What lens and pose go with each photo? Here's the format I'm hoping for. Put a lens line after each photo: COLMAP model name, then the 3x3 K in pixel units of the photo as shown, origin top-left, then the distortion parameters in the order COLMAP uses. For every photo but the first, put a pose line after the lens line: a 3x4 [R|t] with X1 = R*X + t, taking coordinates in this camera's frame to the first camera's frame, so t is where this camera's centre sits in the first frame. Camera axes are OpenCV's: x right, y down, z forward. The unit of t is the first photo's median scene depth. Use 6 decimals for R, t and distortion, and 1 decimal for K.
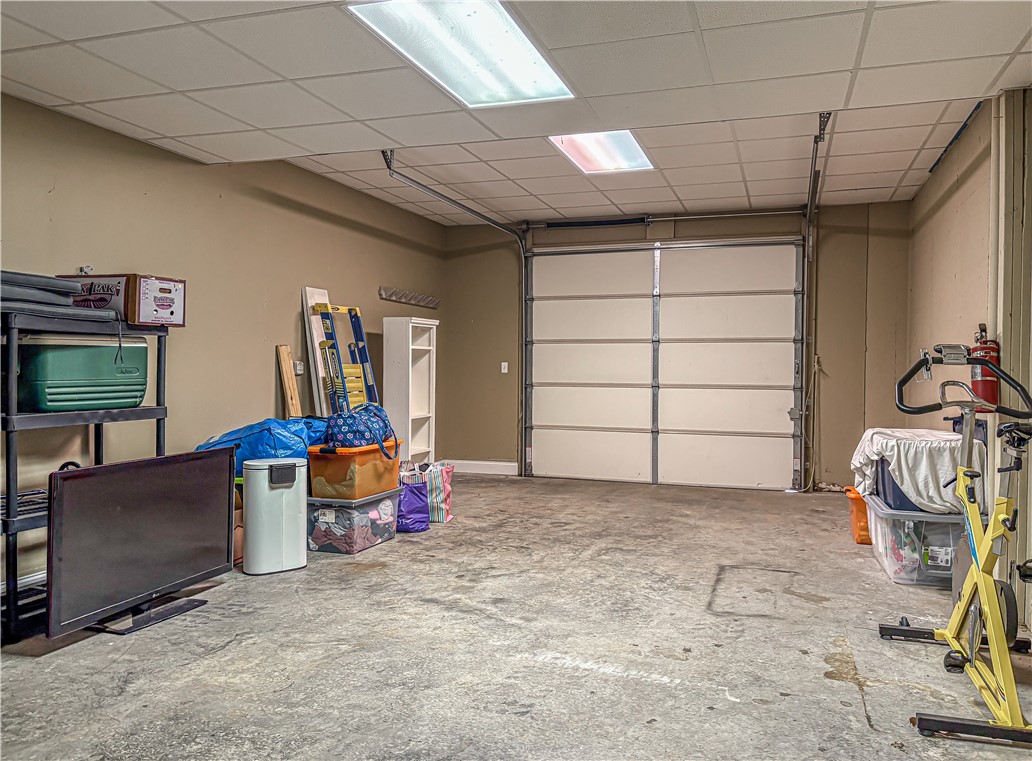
lens RADIAL K [[816.9, 0, 517.6], [0, 816.9, 377.8], [0, 0, 1]] dist [0.047408, -0.008641]
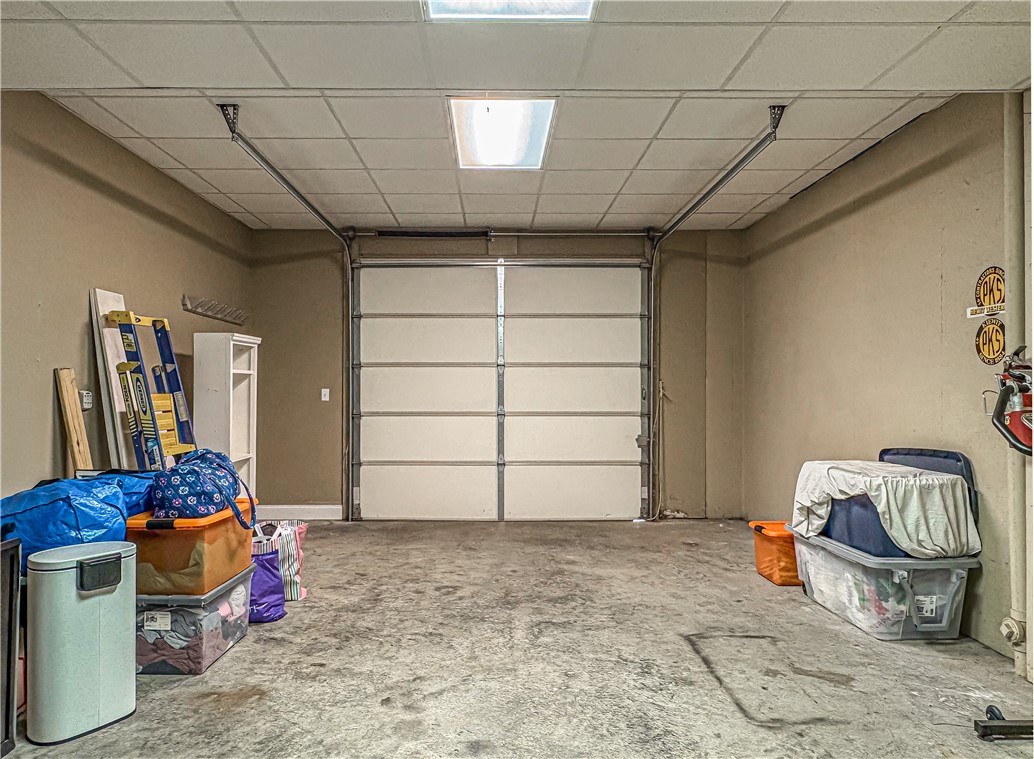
lens RADIAL K [[768.7, 0, 512.9], [0, 768.7, 379.8], [0, 0, 1]] dist [-0.007026, 0.008627]
pose [[0.948883, -0.001751, 0.315624, -0.118725], [0.010164, 0.999635, -0.025014, -0.008766], [-0.315465, 0.026943, 0.948555, 0.233817]]
